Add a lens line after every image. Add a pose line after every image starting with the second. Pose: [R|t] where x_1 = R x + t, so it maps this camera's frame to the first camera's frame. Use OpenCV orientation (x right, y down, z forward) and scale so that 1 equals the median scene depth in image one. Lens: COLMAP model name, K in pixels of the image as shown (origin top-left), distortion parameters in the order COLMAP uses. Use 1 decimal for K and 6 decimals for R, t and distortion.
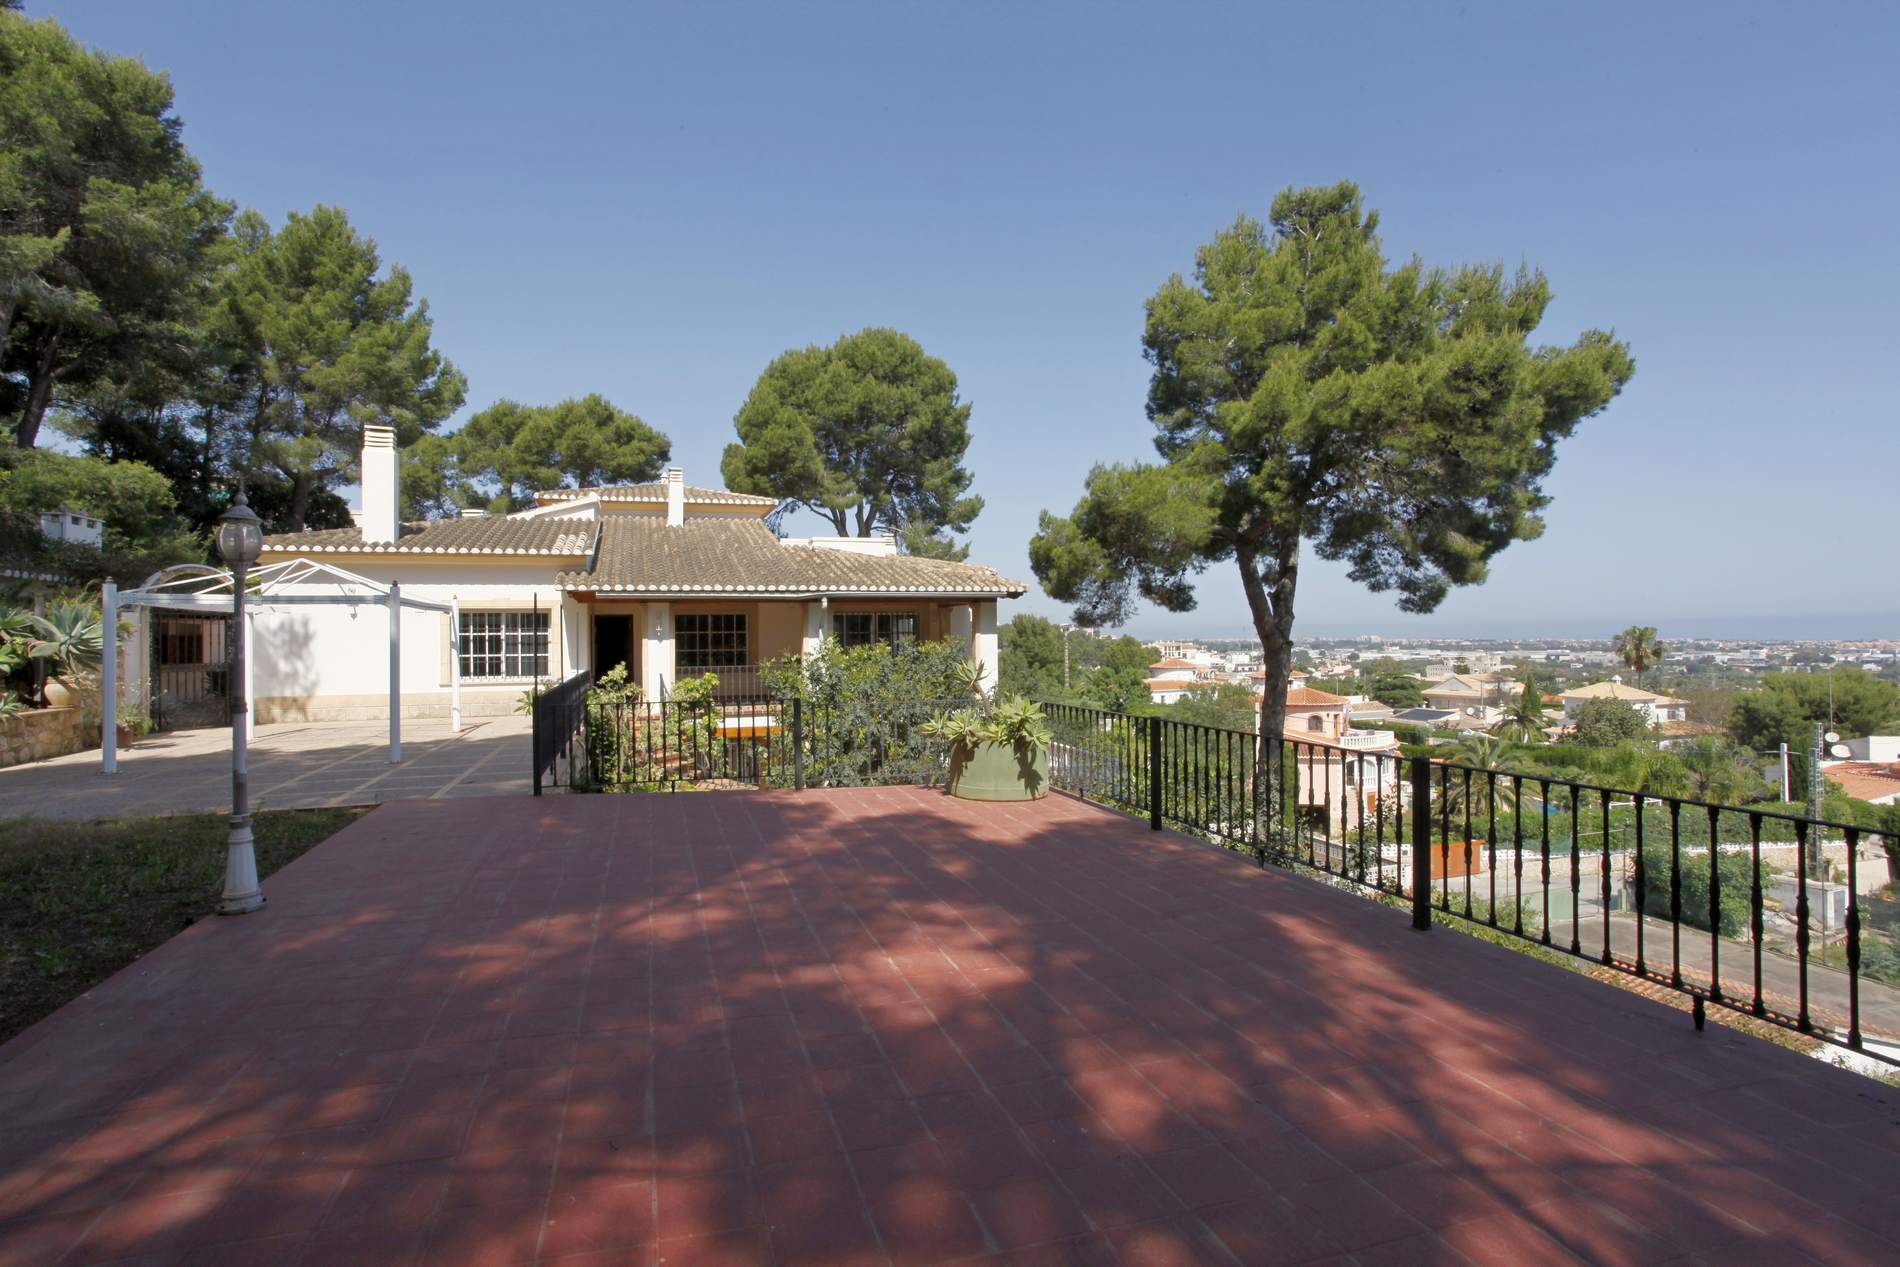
lens RADIAL K [[933.3, 0, 953.4], [0, 933.3, 637.3], [0, 0, 1]] dist [-0.000862, 0.001333]
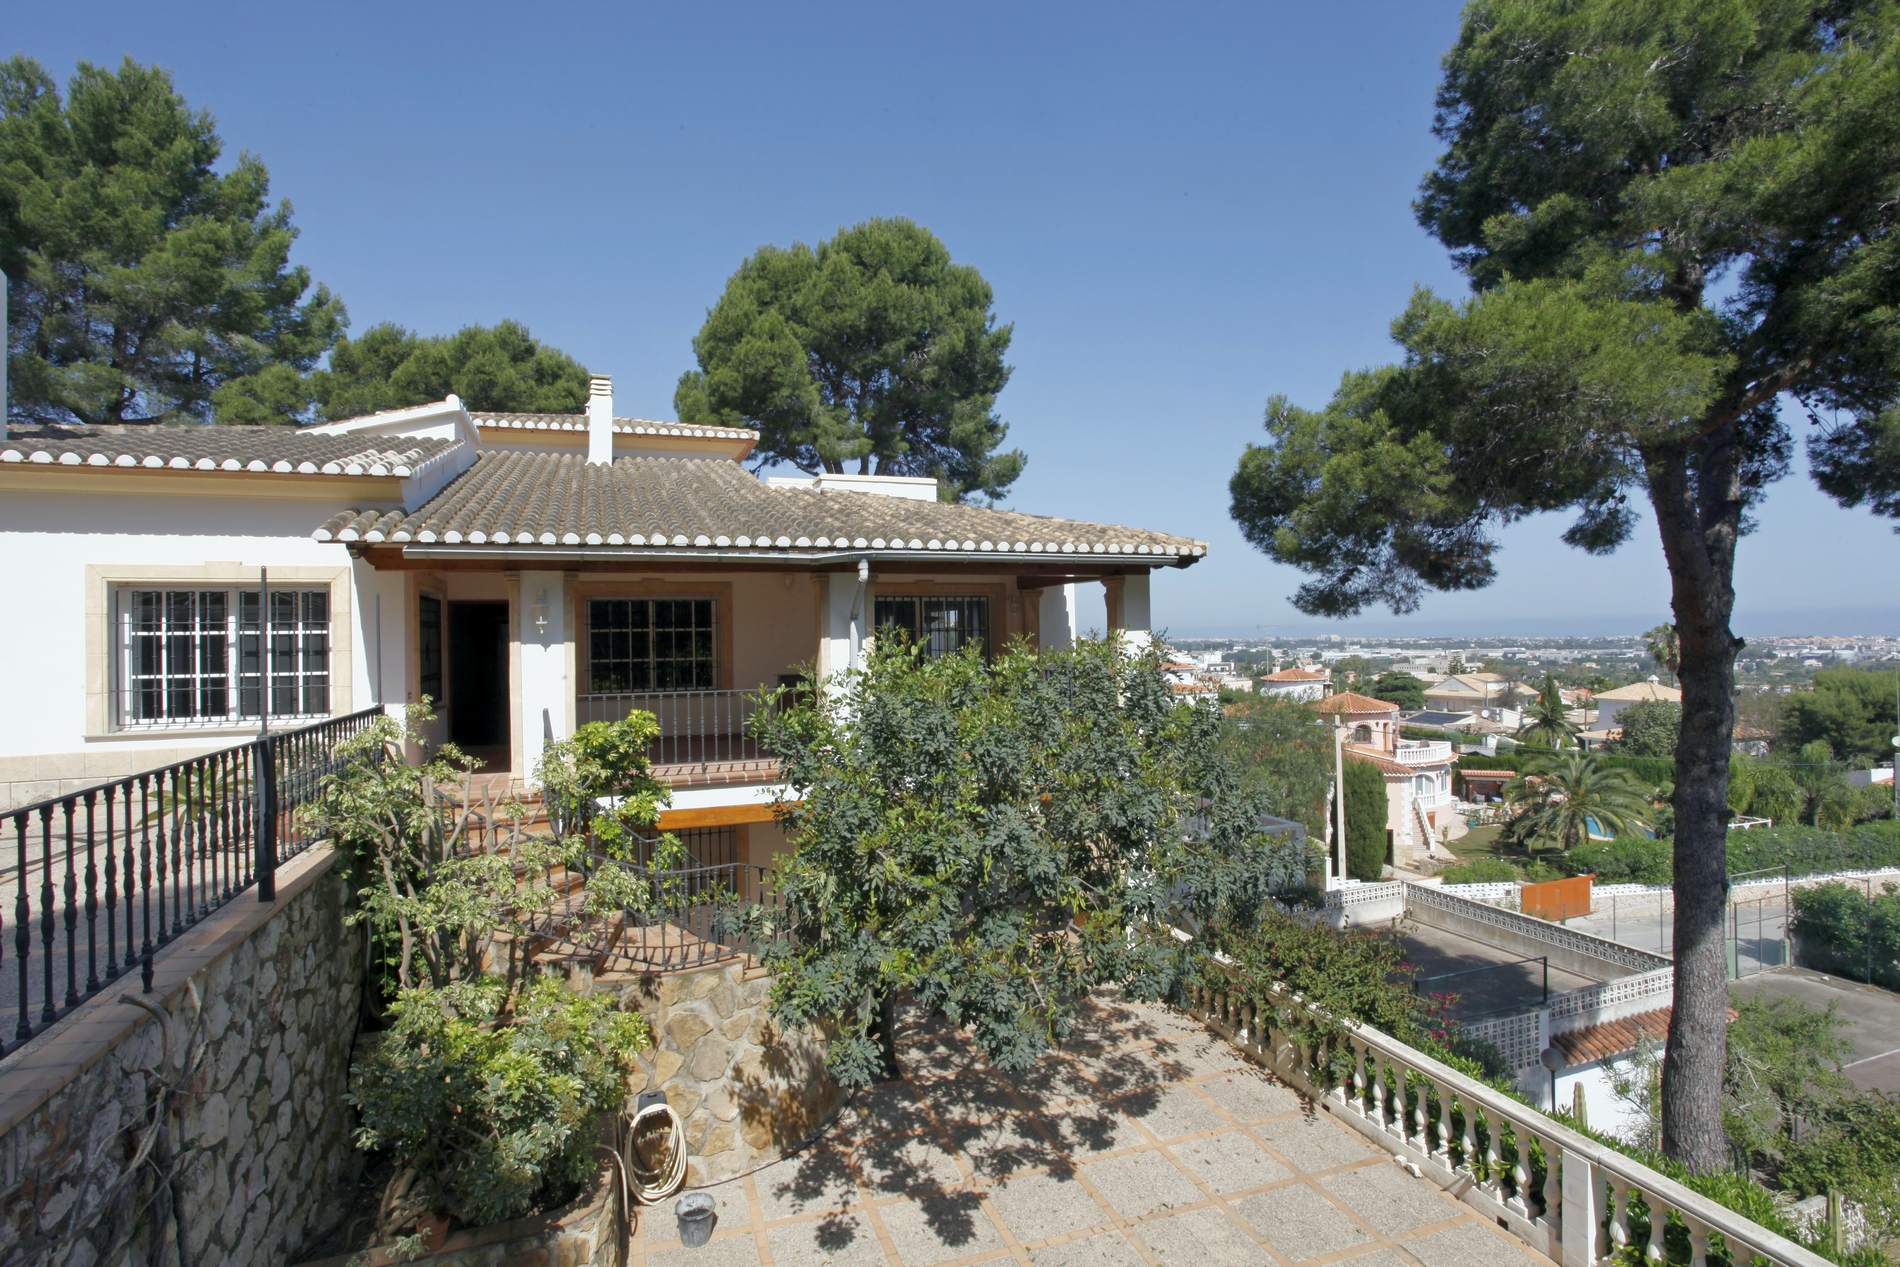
lens RADIAL K [[933.3, 0, 947.4], [0, 933.3, 628.9], [0, 0, 1]] dist [-0.000862, 0.001333]
pose [[0.999470, -0.005203, 0.032131, -0.059225], [0.005535, 0.999932, -0.010273, 0.000830], [-0.032076, 0.010445, 0.999431, 0.259320]]
